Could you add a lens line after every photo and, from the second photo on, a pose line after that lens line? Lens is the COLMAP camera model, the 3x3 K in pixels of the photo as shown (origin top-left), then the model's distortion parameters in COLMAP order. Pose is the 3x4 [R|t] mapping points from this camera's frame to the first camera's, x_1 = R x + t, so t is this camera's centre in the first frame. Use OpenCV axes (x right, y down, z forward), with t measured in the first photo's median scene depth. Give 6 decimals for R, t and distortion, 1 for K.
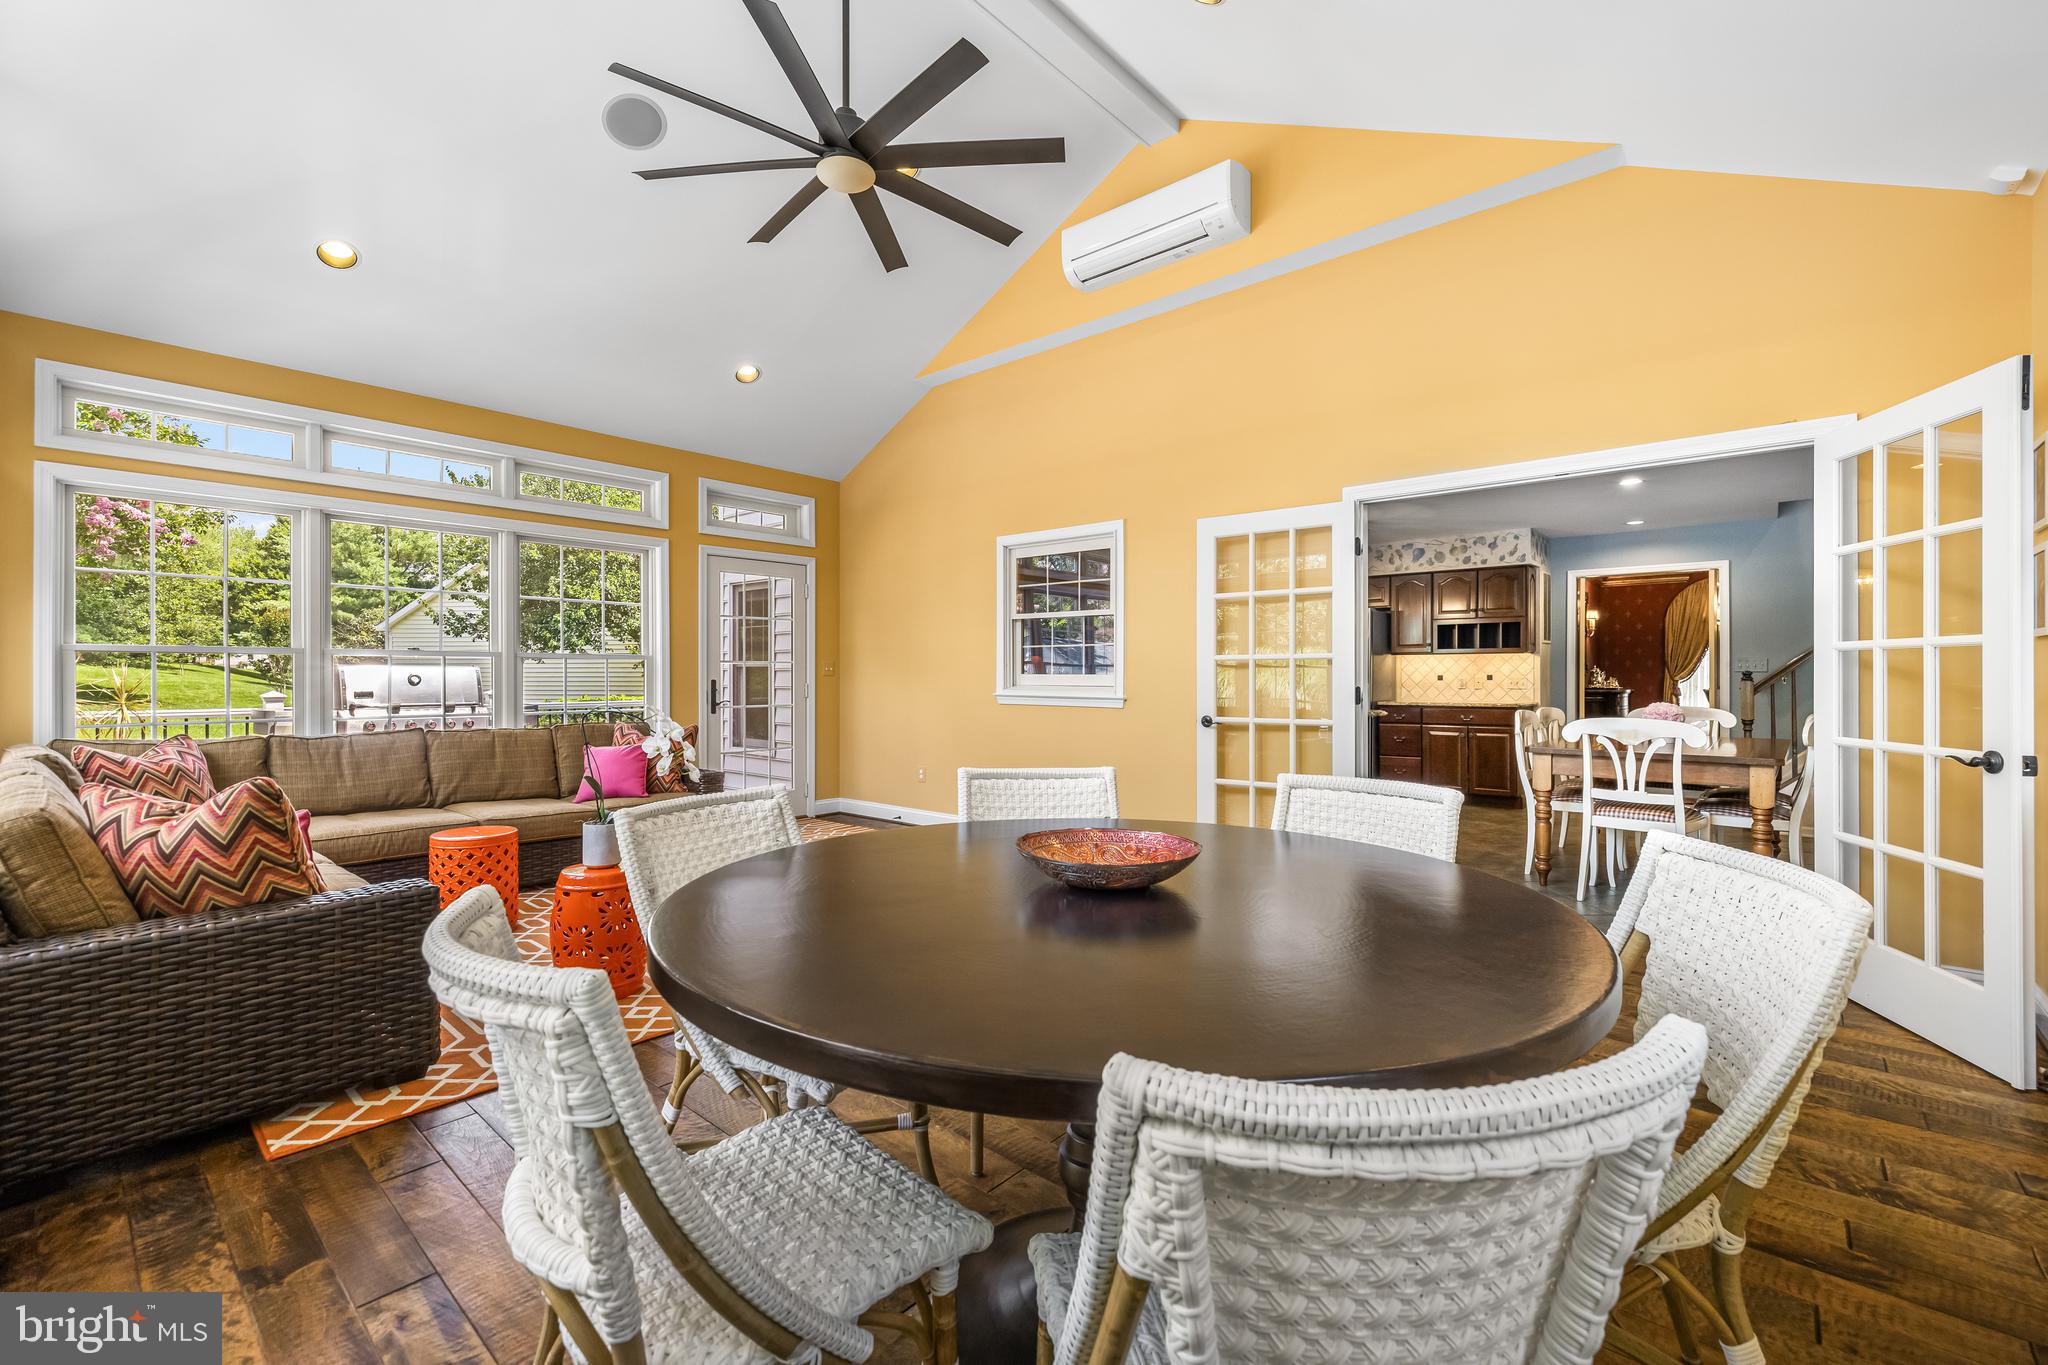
lens RADIAL K [[862.0, 0, 1006.1], [0, 862.0, 679.7], [0, 0, 1]] dist [0.001461, 0.000885]
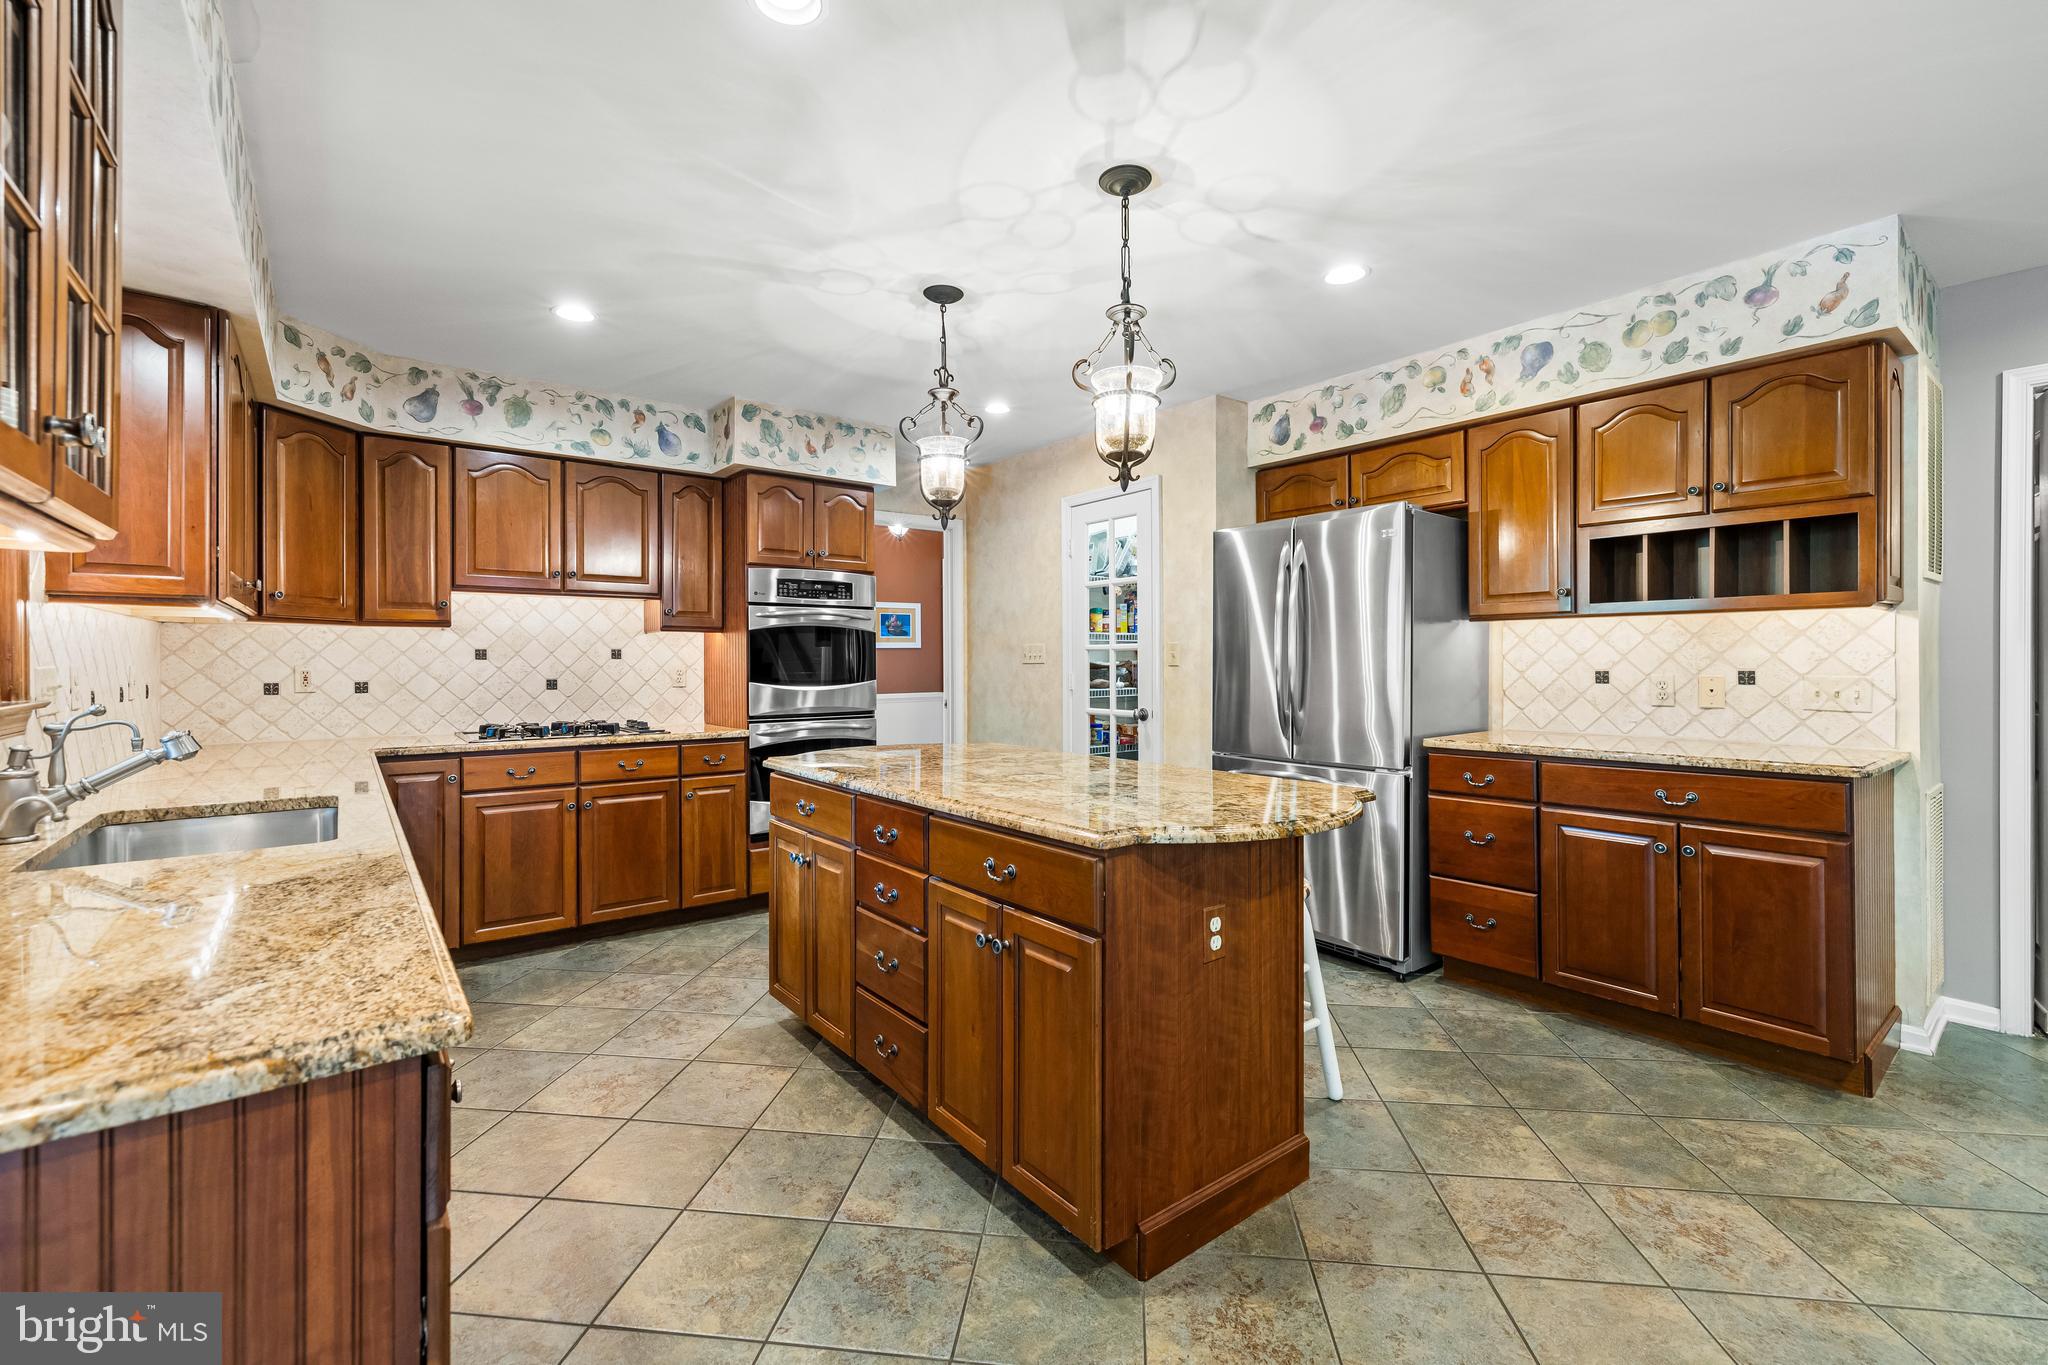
lens RADIAL K [[862.0, 0, 1004.3], [0, 862.0, 665.6], [0, 0, 1]] dist [0.001461, 0.000885]
pose [[0.983445, -0.001594, -0.181201, 0.322407], [0.001574, 0.999999, -0.000250, -0.008068], [0.181201, -0.000039, 0.983446, 0.592384]]
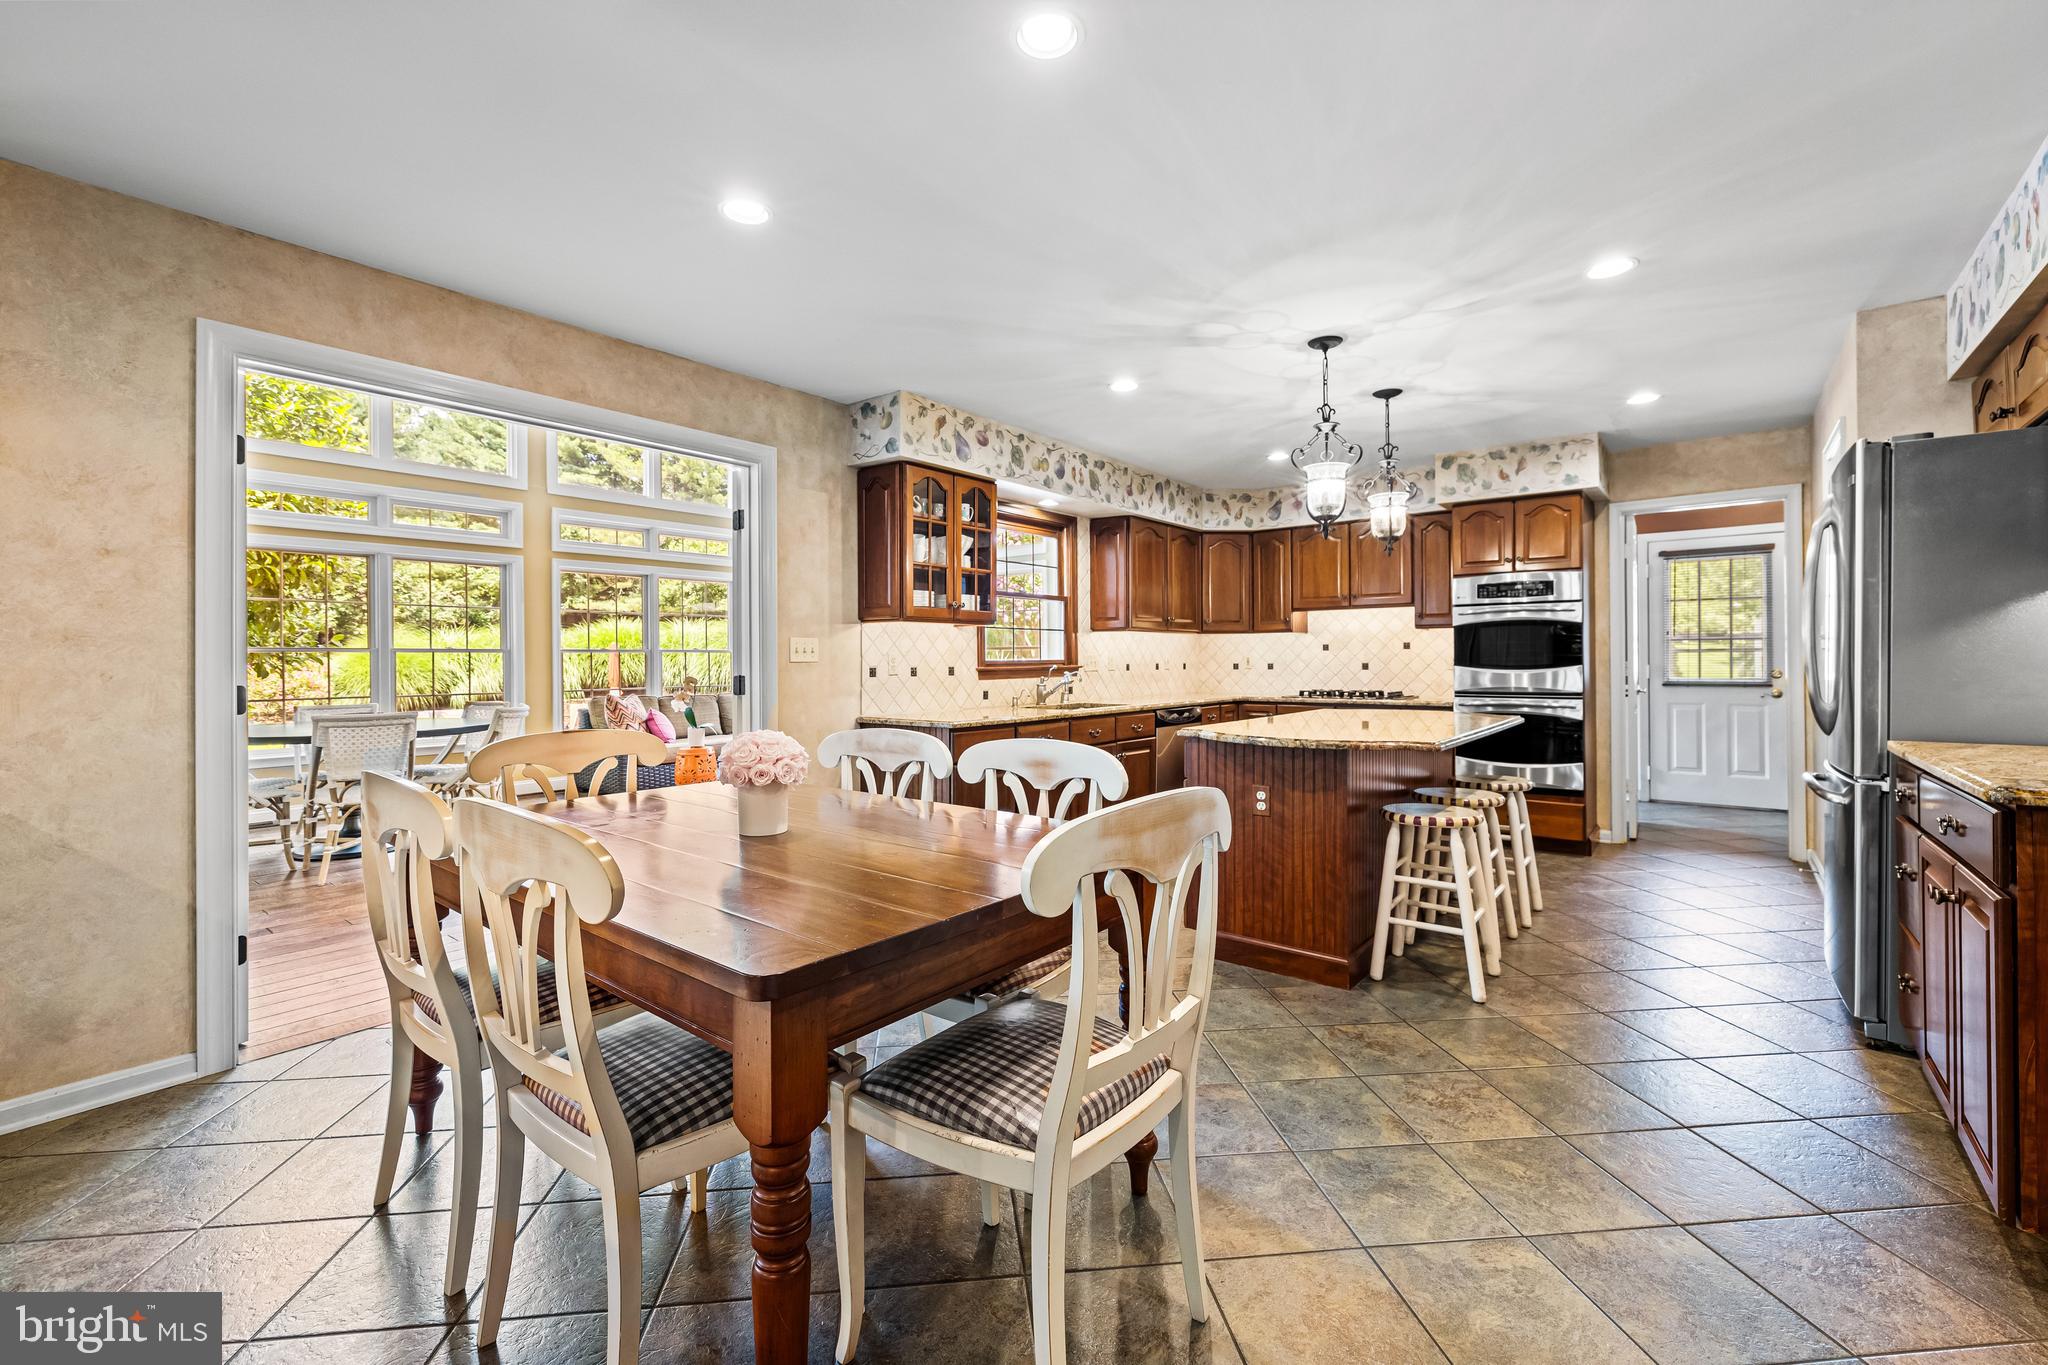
lens RADIAL K [[862.0, 0, 1019.0], [0, 862.0, 661.1], [0, 0, 1]] dist [0.001461, 0.000885]
pose [[0.049432, -0.000155, -0.998777, 0.744369], [0.002075, 0.999998, -0.000052, -0.002615], [0.998775, -0.002070, 0.049432, 0.696150]]
